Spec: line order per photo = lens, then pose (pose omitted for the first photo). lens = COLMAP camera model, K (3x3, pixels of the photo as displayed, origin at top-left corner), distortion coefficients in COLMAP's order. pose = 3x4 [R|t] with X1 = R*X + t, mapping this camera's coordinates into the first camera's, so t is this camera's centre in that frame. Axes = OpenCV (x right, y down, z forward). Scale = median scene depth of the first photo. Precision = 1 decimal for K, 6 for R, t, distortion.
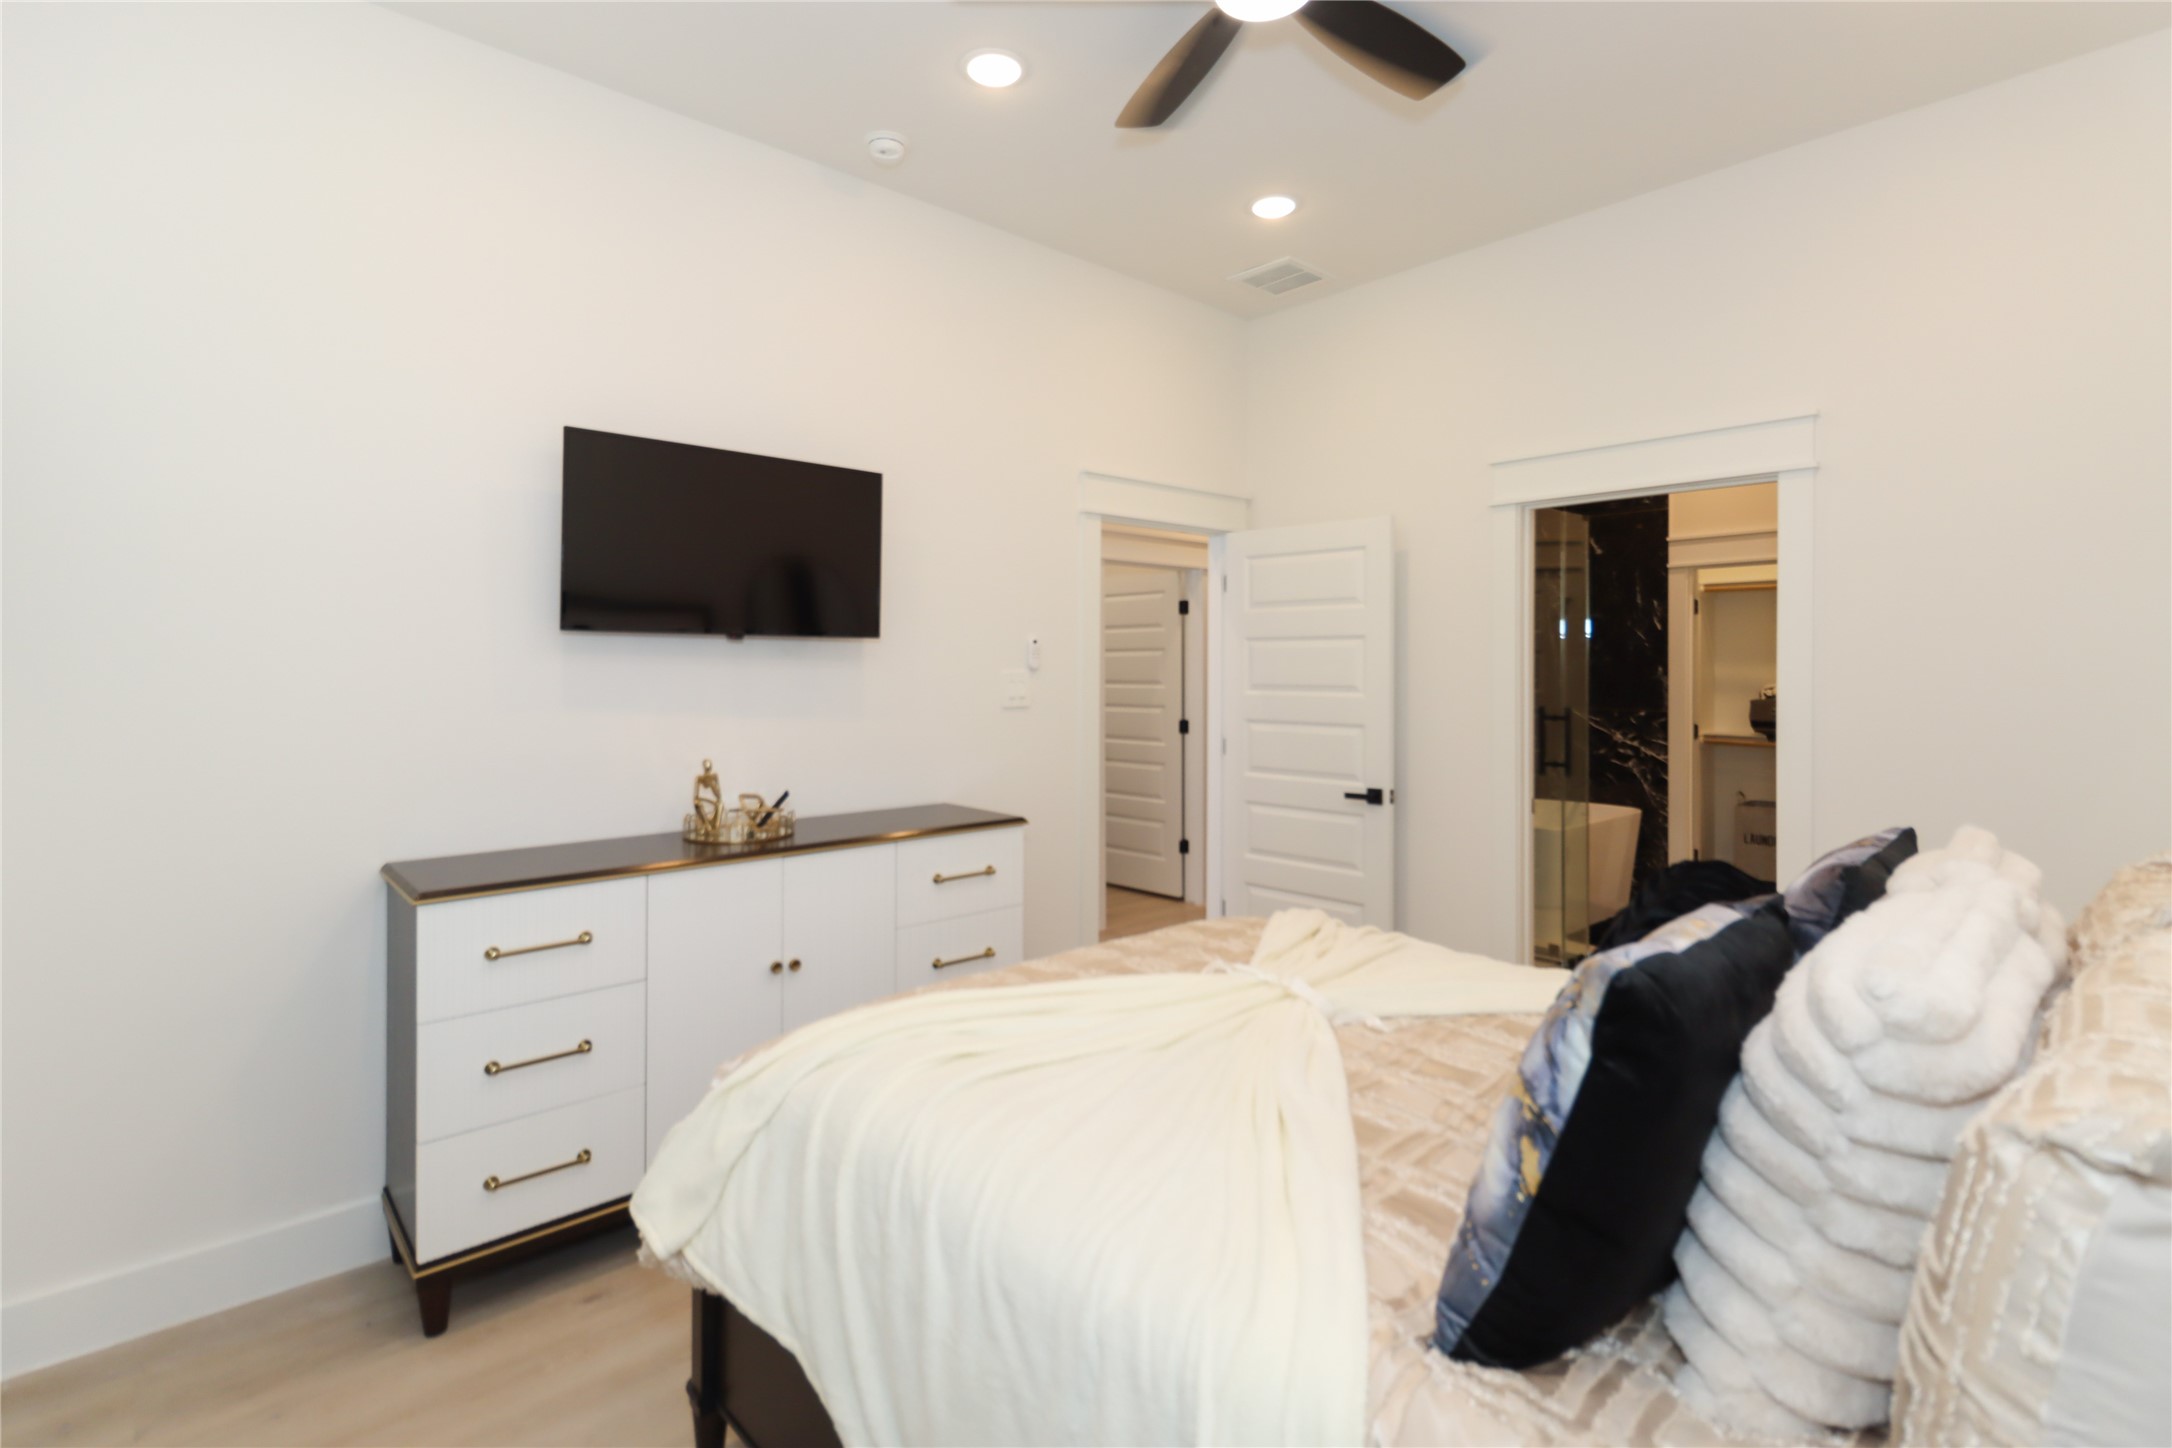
lens RADIAL K [[1015.1, 0, 1085.9], [0, 1015.1, 668.9], [0, 0, 1]] dist [0.003688, -0.006064]
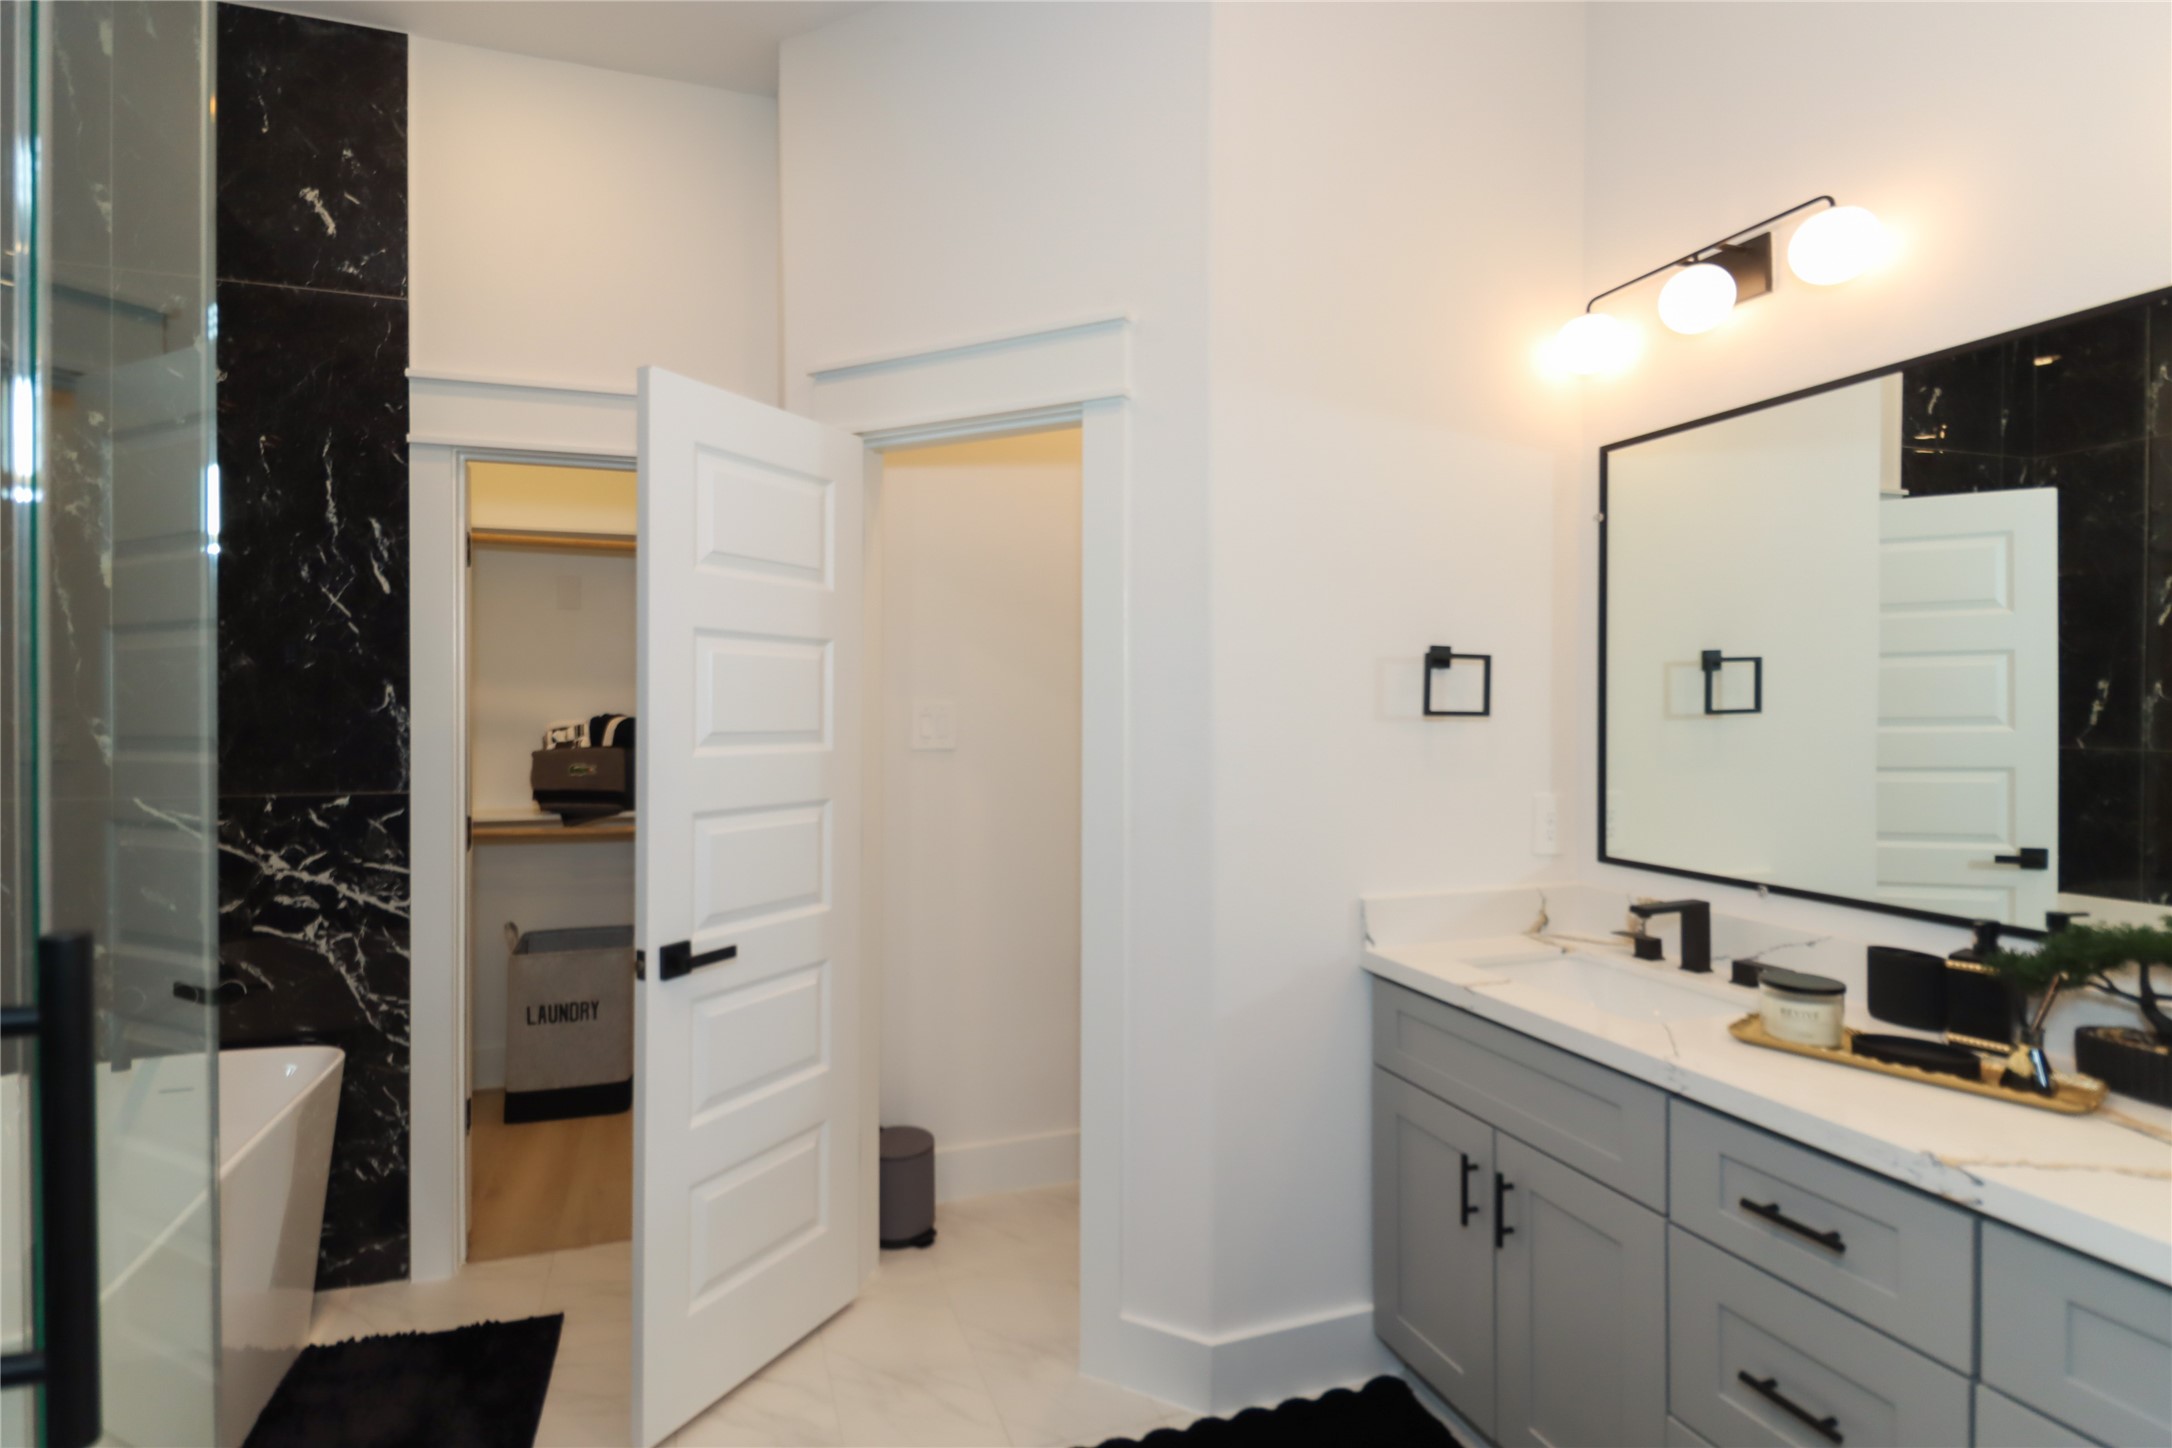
lens RADIAL K [[1015.1, 0, 1055.3], [0, 1015.1, 717.4], [0, 0, 1]] dist [0.003688, -0.006064]
pose [[0.399830, -0.008993, 0.916545, 0.455537], [-0.003549, 0.999929, 0.011359, 0.008339], [-0.916582, -0.007794, 0.399770, 0.902368]]
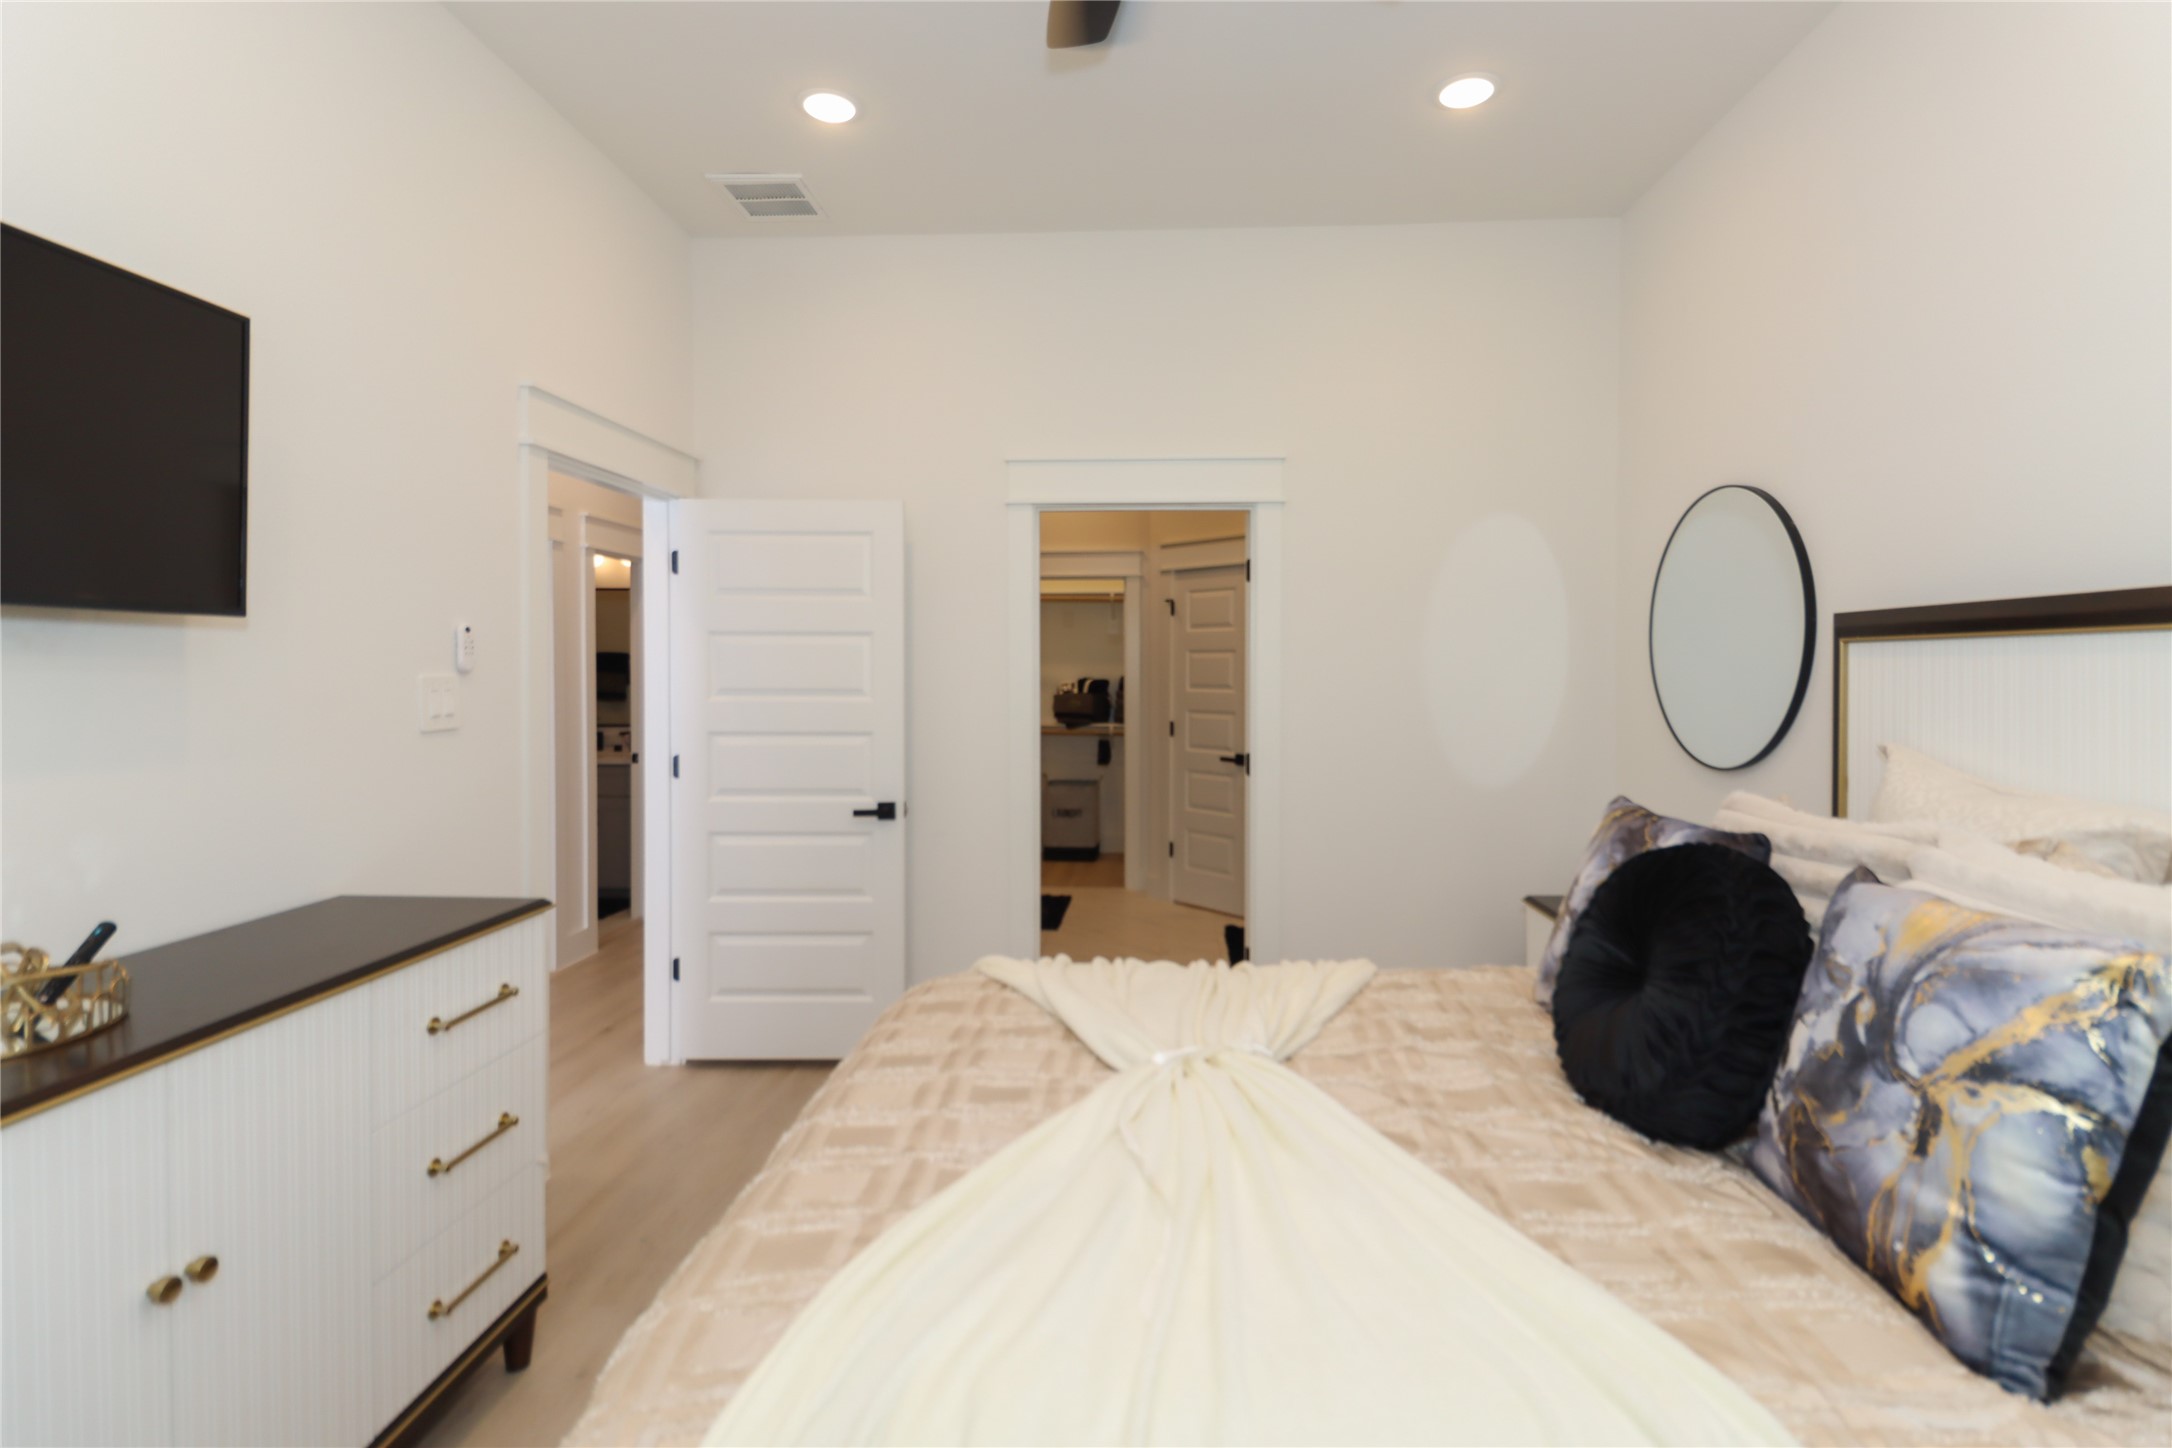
lens RADIAL K [[1015.1, 0, 1120.1], [0, 1015.1, 685.0], [0, 0, 1]] dist [0.003688, -0.006064]
pose [[0.704344, -0.012405, 0.709750, -0.204937], [0.000659, 0.999858, 0.016822, -0.001617], [-0.709858, -0.011380, 0.704253, 0.216872]]
